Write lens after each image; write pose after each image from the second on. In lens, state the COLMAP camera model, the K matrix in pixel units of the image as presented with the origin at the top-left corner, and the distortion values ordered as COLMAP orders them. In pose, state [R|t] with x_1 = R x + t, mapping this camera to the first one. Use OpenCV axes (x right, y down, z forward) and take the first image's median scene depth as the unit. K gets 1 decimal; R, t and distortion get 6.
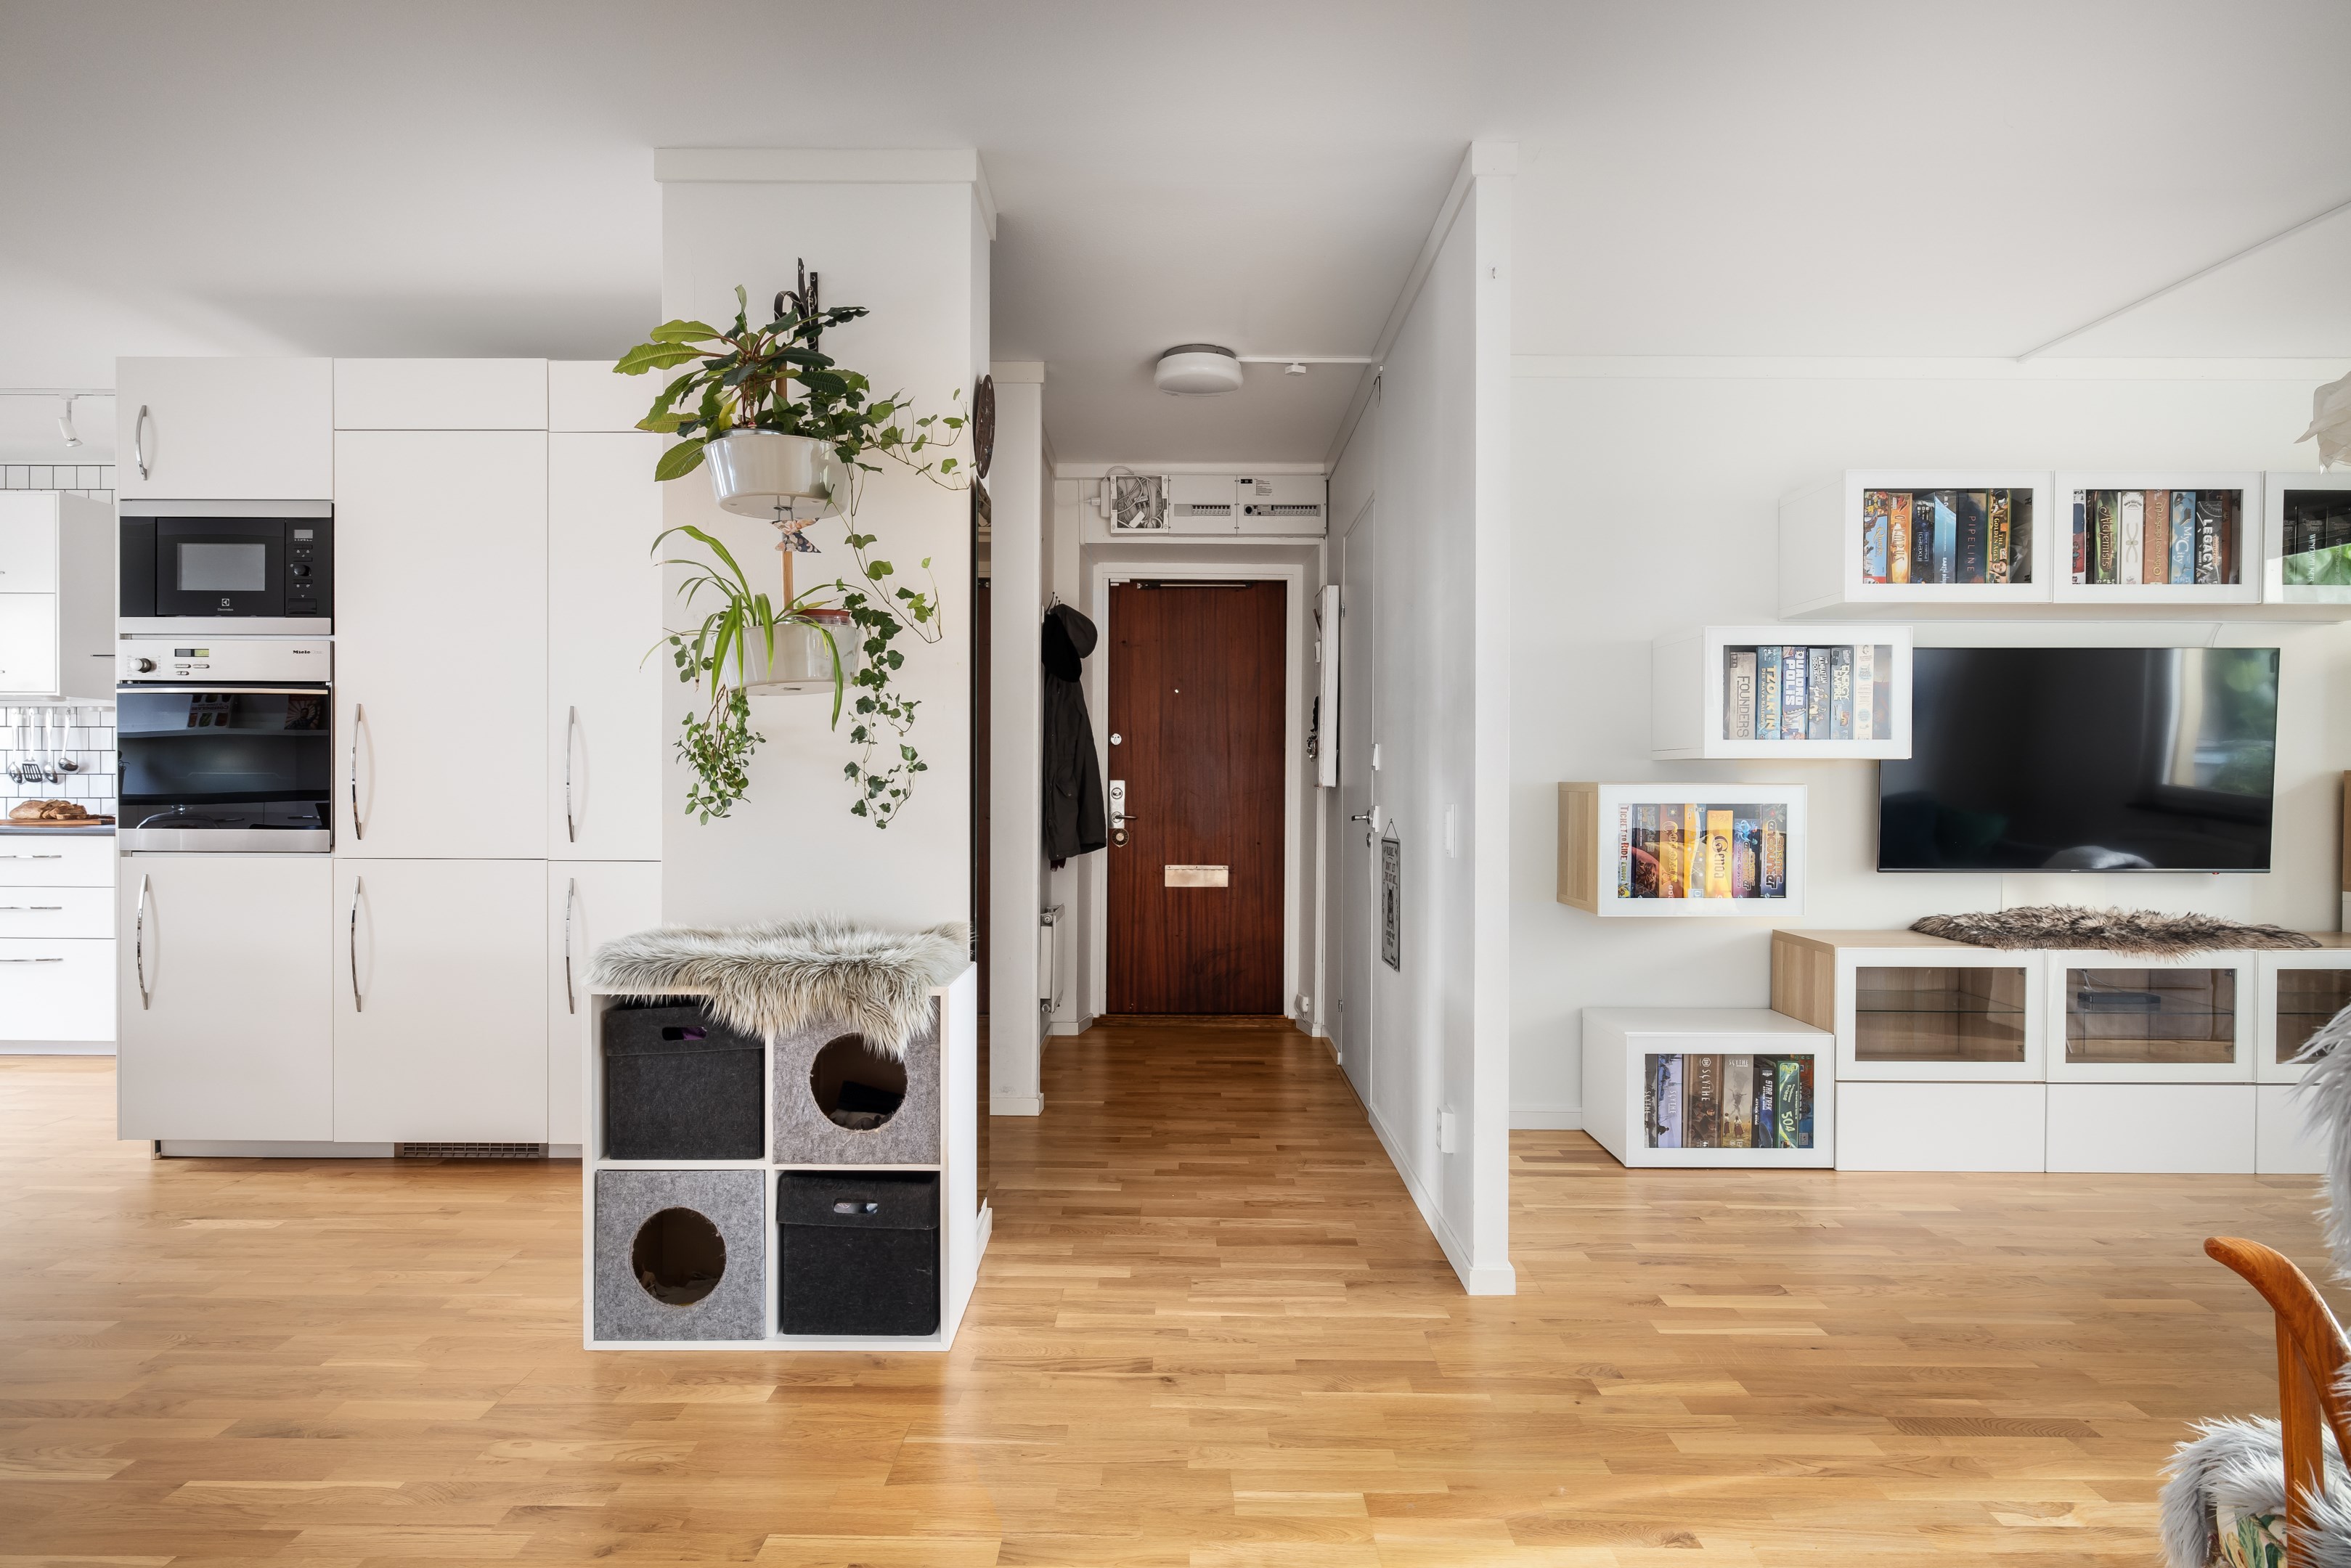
lens RADIAL K [[1286.4, 0, 1172.2], [0, 1286.4, 800.3], [0, 0, 1]] dist [-0.001582, -0.001406]
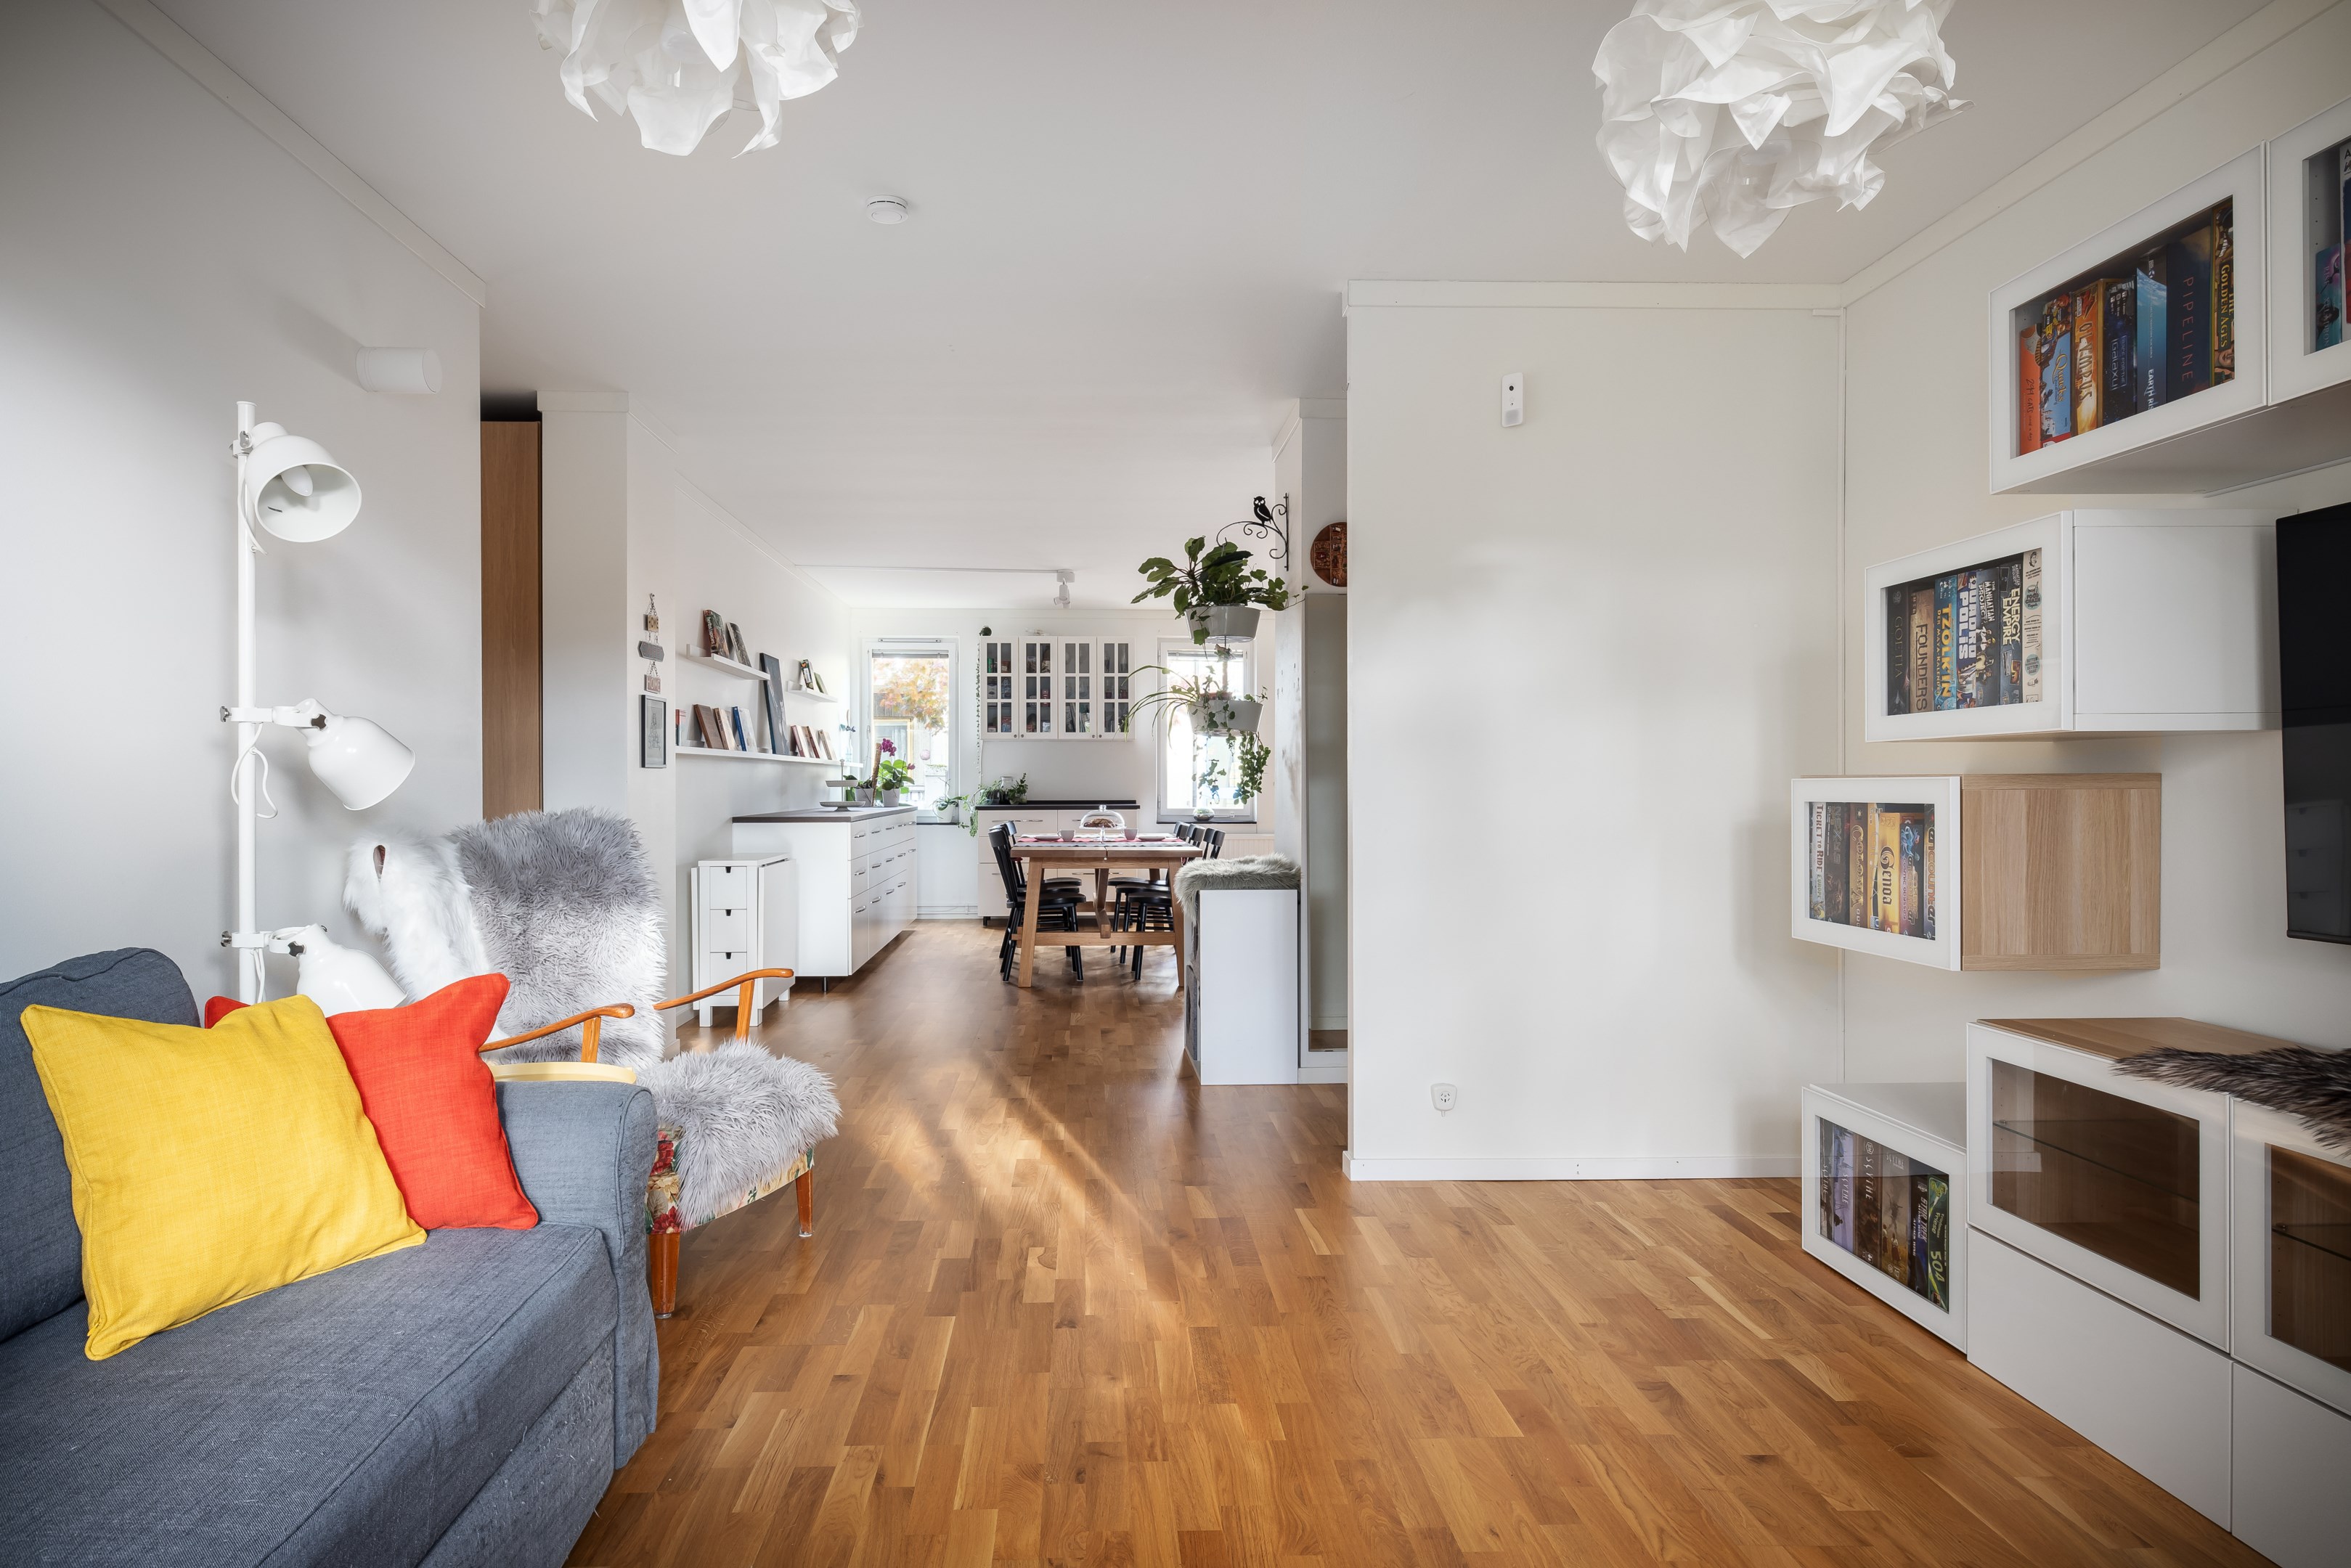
lens RADIAL K [[1310.6, 0, 1102.5], [0, 1310.6, 789.9], [0, 0, 1]] dist [-0.001896, 0.000554]
pose [[0.037822, -0.000004, -0.999285, 1.156740], [-0.009944, 0.999950, -0.000381, -0.000024], [0.999235, 0.009951, 0.037820, 0.522207]]
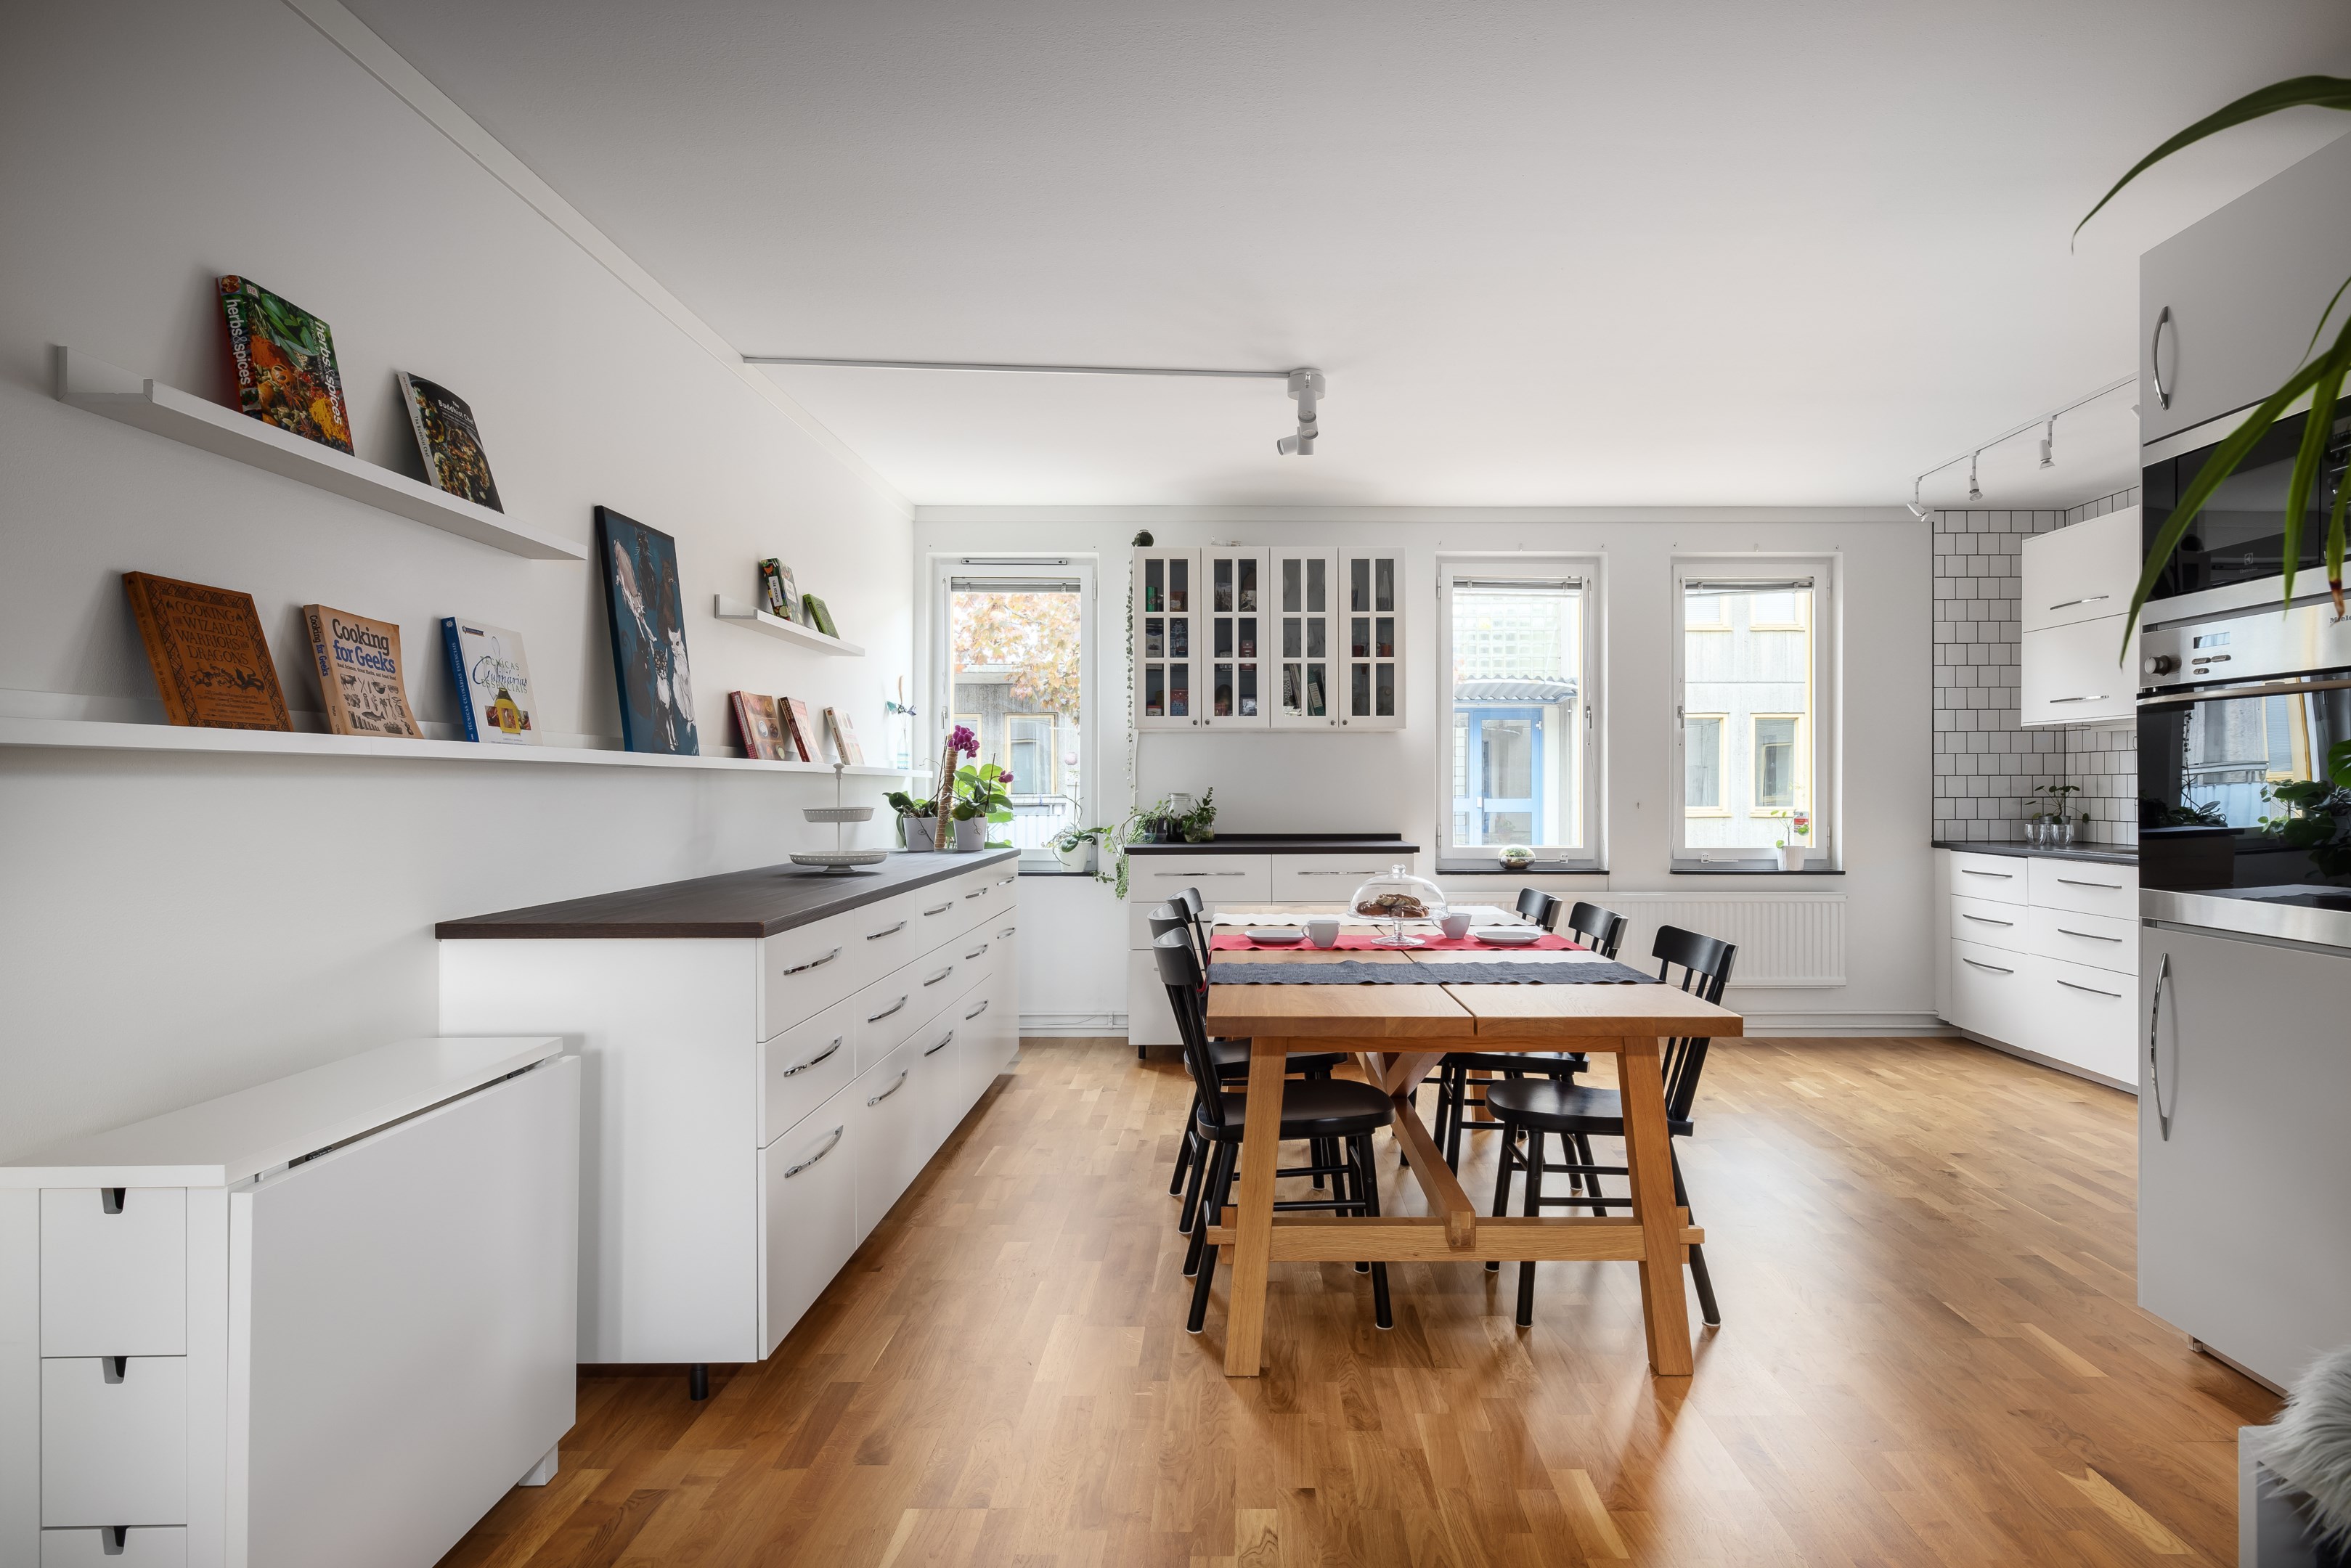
lens RADIAL K [[1342.2, 0, 1226.0], [0, 1342.2, 790.0], [0, 0, 1]] dist [-0.001030, 0.001210]
pose [[0.008688, -0.004326, -0.999953, -0.055245], [-0.009560, 0.999945, -0.004409, -0.026649], [0.999917, 0.009598, 0.008646, 0.463267]]
